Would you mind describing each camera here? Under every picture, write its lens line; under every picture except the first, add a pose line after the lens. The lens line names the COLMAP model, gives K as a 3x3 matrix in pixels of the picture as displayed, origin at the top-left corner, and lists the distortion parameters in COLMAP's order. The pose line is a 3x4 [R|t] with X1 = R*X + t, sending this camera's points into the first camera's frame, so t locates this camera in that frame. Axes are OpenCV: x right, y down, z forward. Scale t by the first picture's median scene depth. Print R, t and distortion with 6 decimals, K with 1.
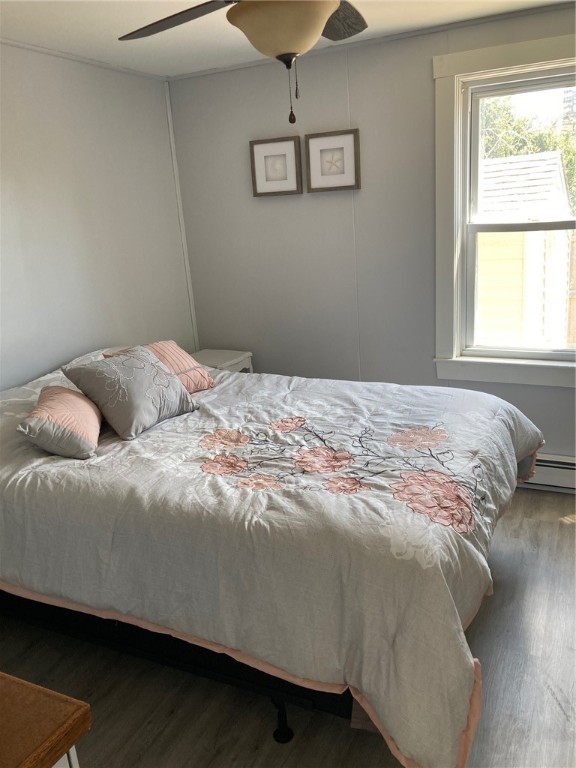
lens RADIAL K [[632.6, 0, 288.0], [0, 632.6, 384.0], [0, 0, 1]] dist [0.009350, -0.002352]
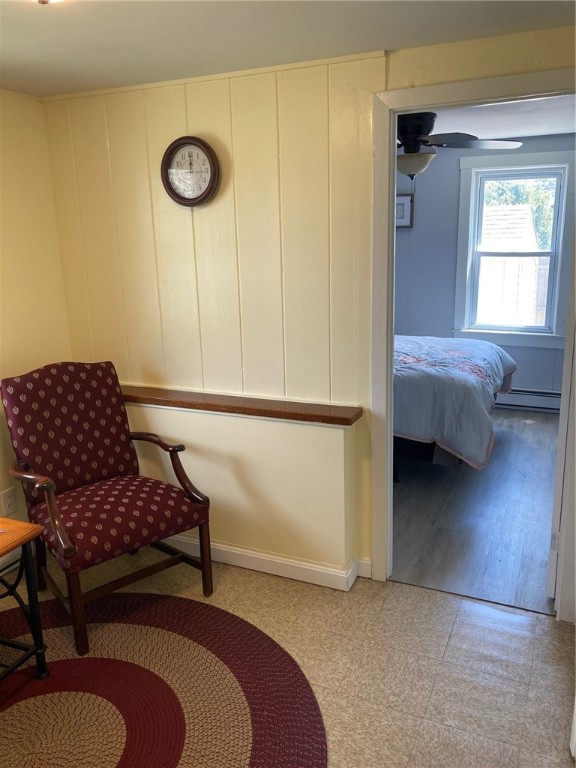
lens RADIAL K [[632.6, 0, 288.0], [0, 632.6, 384.0], [0, 0, 1]] dist [0.009350, -0.002352]
pose [[0.998594, 0.034033, 0.040643, -0.289263], [-0.032707, 0.998924, -0.032874, 0.185909], [-0.041718, 0.031498, 0.998633, -0.702078]]
